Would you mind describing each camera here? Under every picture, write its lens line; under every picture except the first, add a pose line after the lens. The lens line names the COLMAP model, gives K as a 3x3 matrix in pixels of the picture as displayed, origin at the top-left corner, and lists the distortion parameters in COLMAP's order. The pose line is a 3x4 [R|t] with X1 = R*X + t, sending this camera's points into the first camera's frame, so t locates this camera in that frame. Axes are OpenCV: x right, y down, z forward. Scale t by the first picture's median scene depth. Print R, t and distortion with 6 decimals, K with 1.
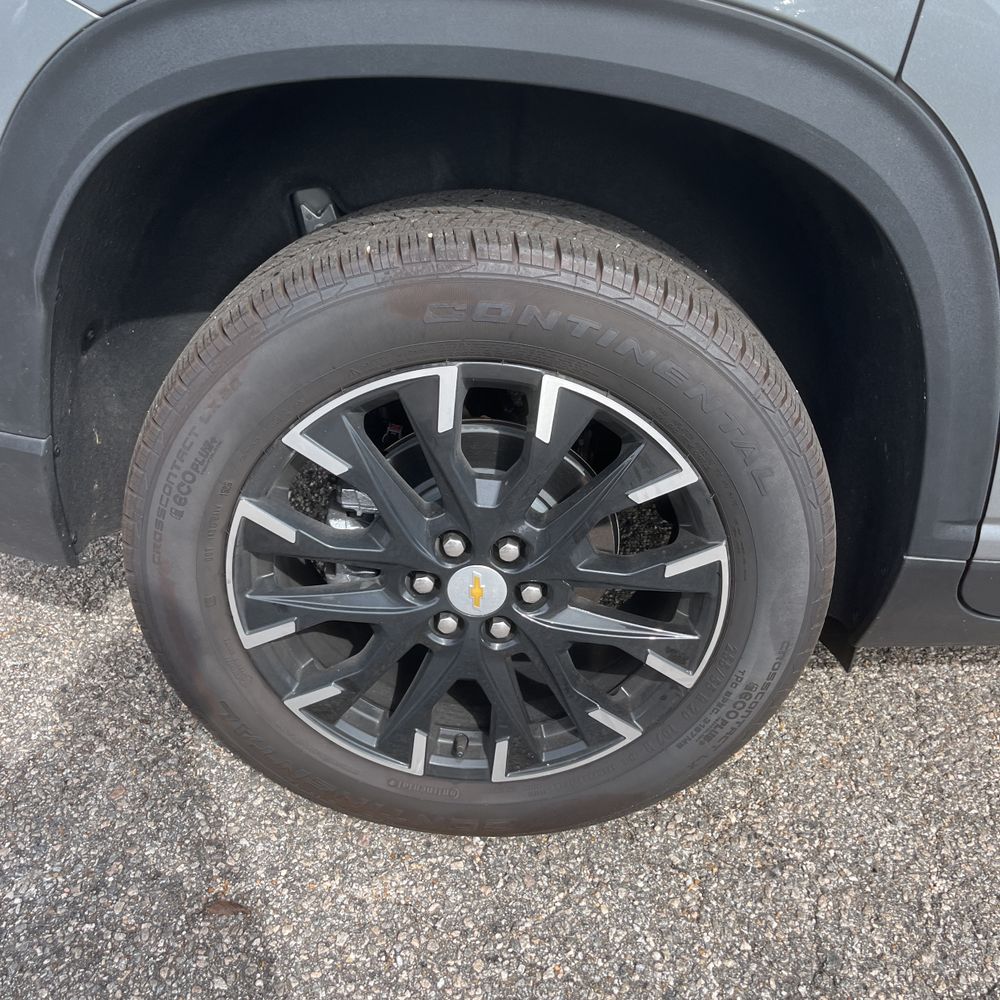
lens RADIAL K [[1013.2, 0, 489.0], [0, 1013.2, 496.8], [0, 0, 1]] dist [0.028836, -0.011943]
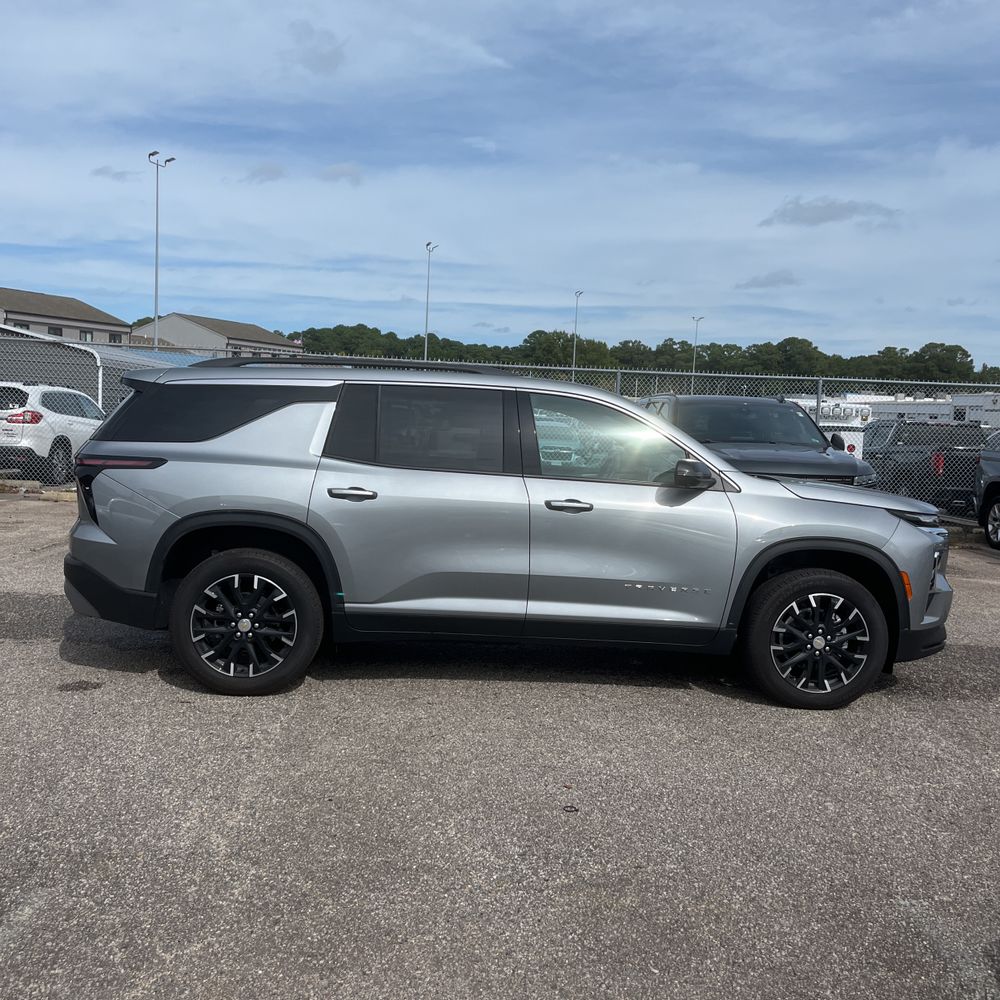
lens RADIAL K [[1044.2, 0, 503.6], [0, 1044.2, 498.4], [0, 0, 1]] dist [0.060045, 0.008241]
pose [[0.996991, -0.022915, 0.074057, 0.913584], [0.052353, 0.903578, -0.425214, 1.841709], [-0.057172, 0.427811, 0.902058, -4.048267]]
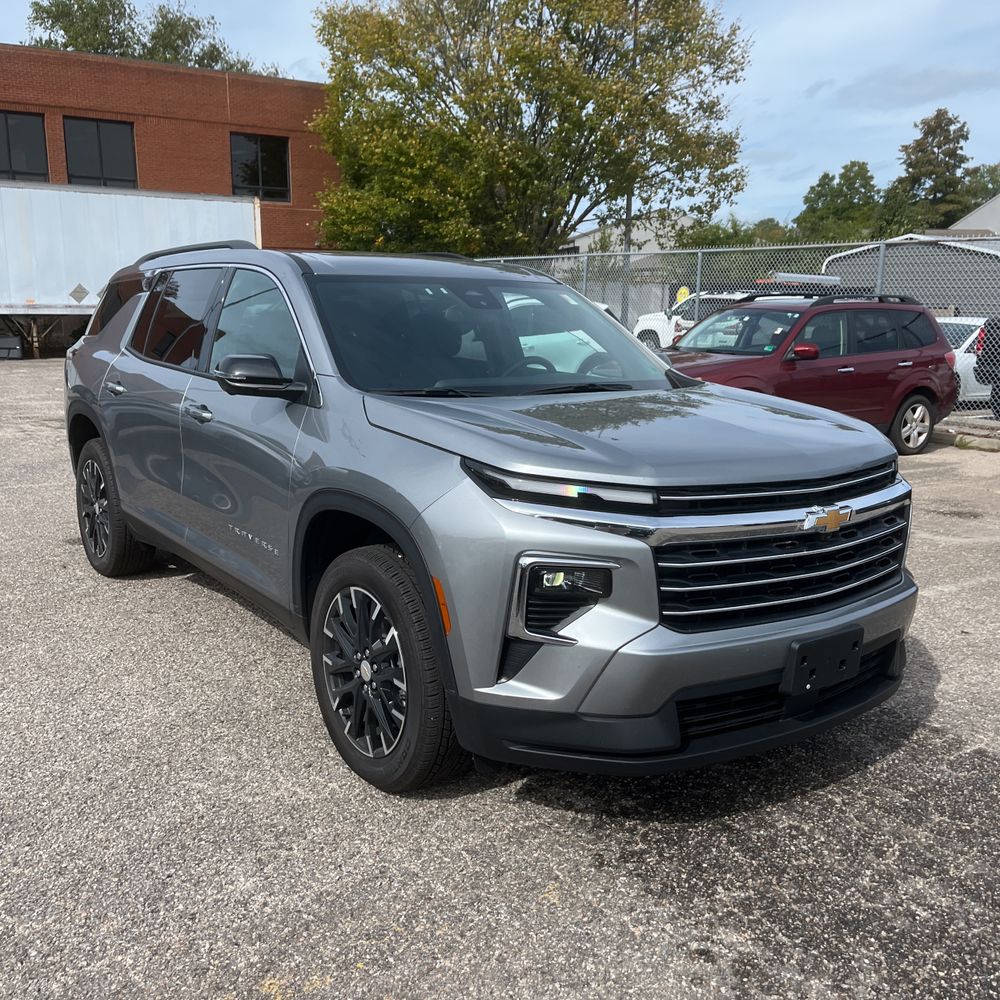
lens RADIAL K [[1013.2, 0, 489.0], [0, 1013.2, 496.8], [0, 0, 1]] dist [0.028836, -0.011943]
pose [[0.596225, 0.097520, -0.796872, 5.587522], [-0.377893, 0.909846, -0.171396, 0.172817], [0.708317, 0.403324, 0.579325, -0.581393]]
